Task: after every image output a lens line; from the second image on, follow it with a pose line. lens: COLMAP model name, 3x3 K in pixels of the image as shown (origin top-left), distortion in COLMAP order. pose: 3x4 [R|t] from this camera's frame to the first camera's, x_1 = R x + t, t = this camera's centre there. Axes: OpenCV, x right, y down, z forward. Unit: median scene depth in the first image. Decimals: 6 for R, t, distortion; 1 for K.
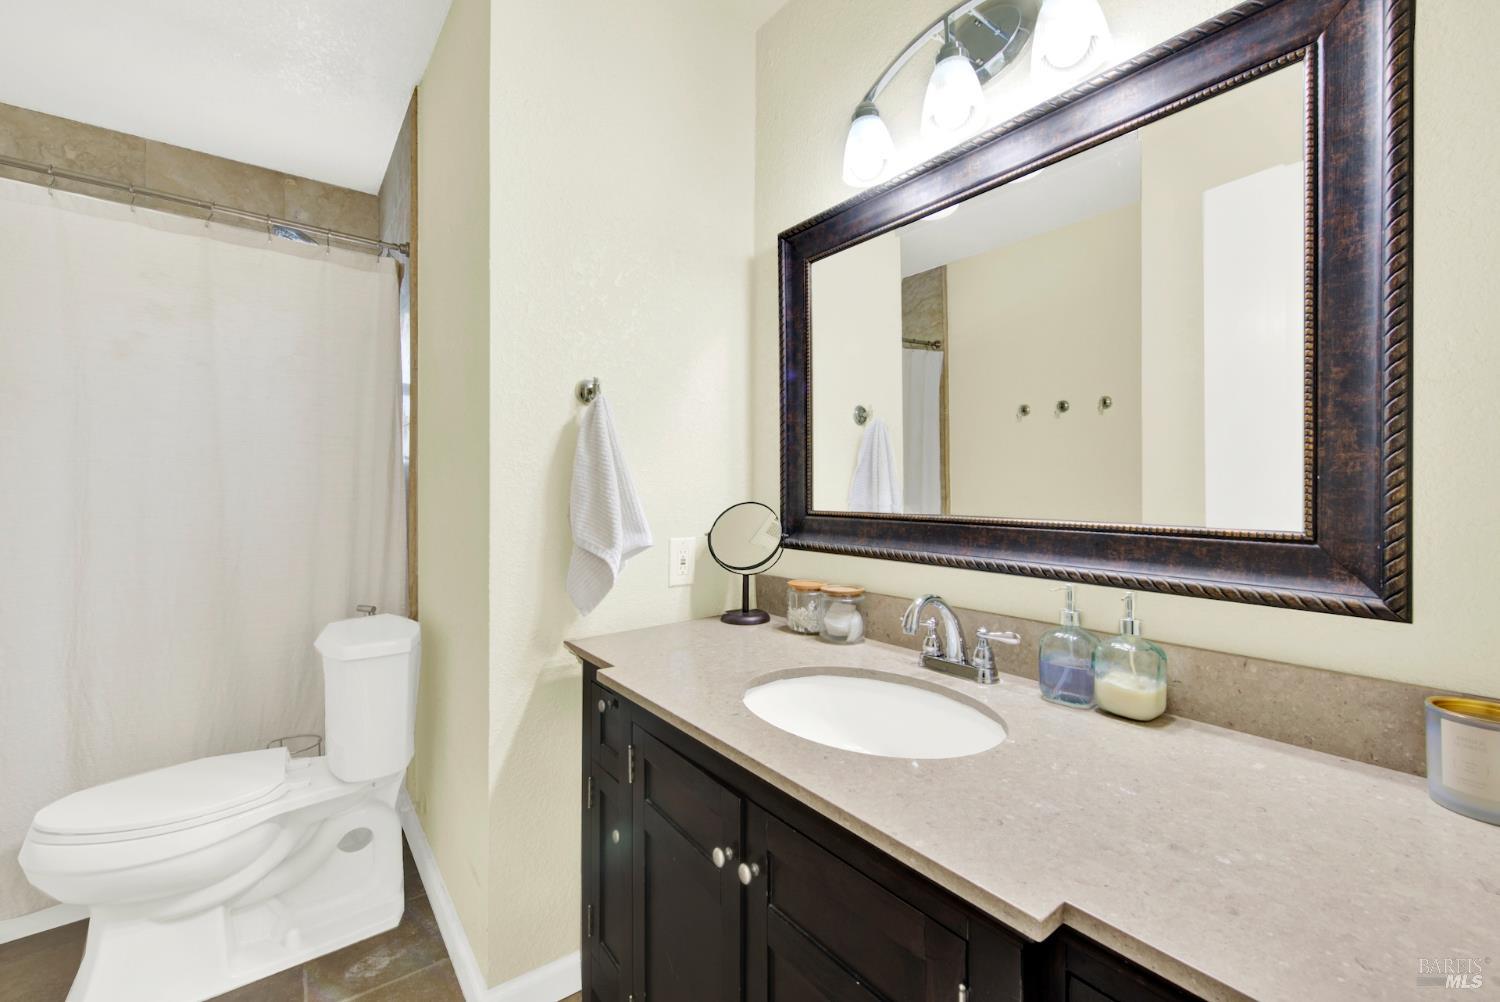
lens RADIAL K [[612.6, 0, 749.8], [0, 612.6, 492.6], [0, 0, 1]] dist [0.003567, -0.002889]
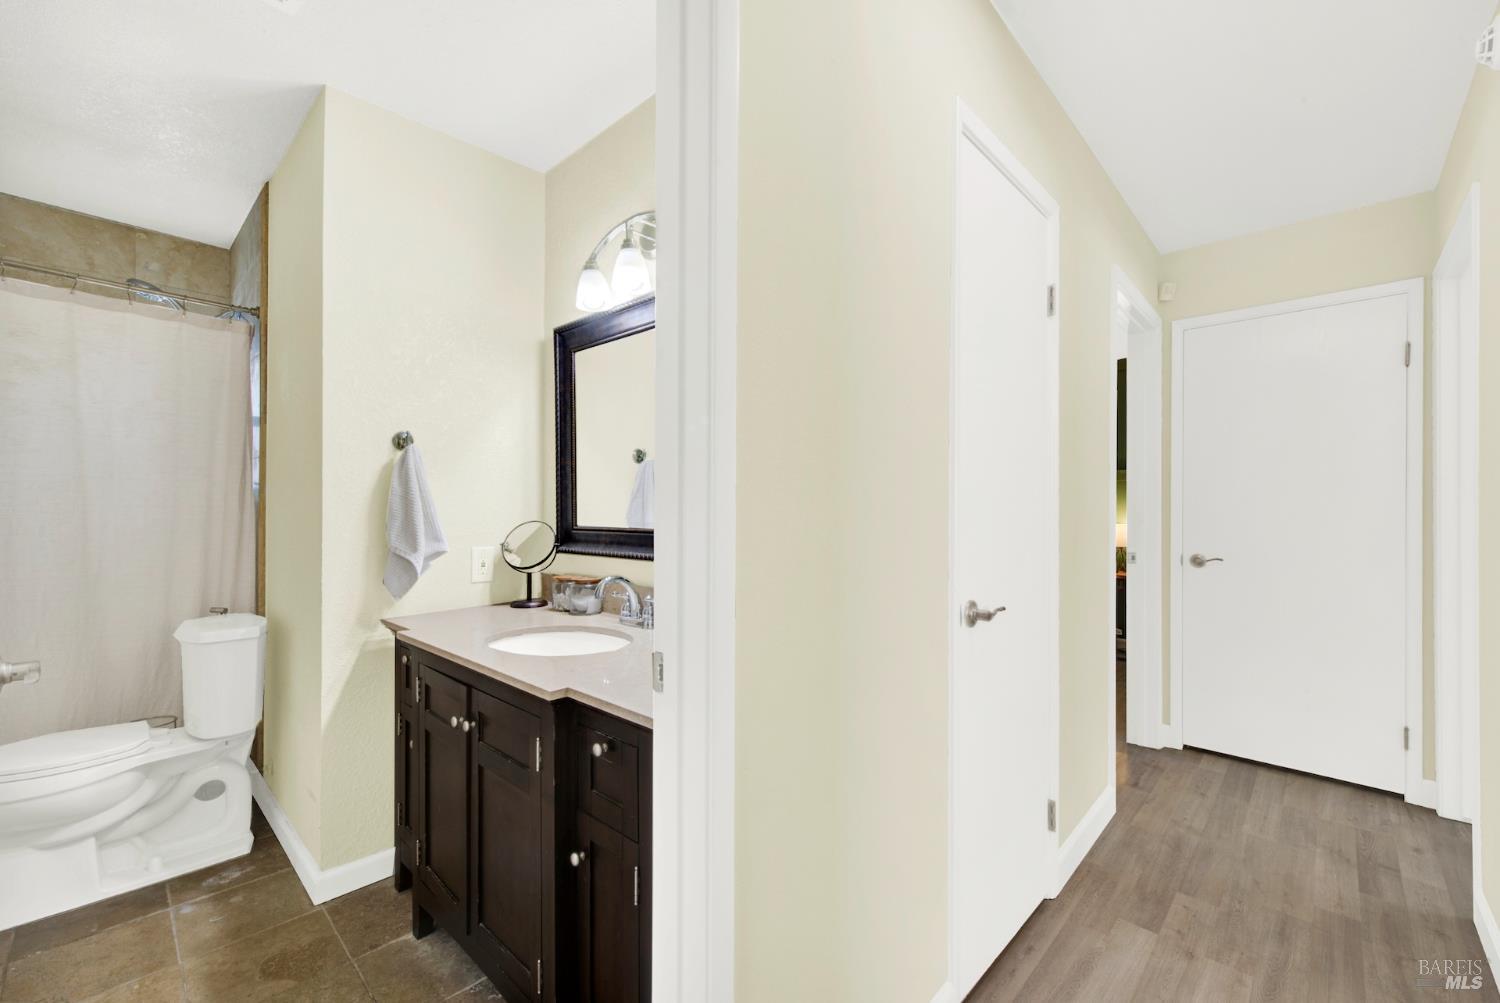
lens RADIAL K [[612.6, 0, 749.4], [0, 612.6, 512.4], [0, 0, 1]] dist [0.003567, -0.002889]
pose [[0.986237, 0.000587, 0.165334, 0.266861], [-0.000008, 0.999994, -0.003506, 0.001649], [-0.165335, 0.003457, 0.986231, -0.472482]]
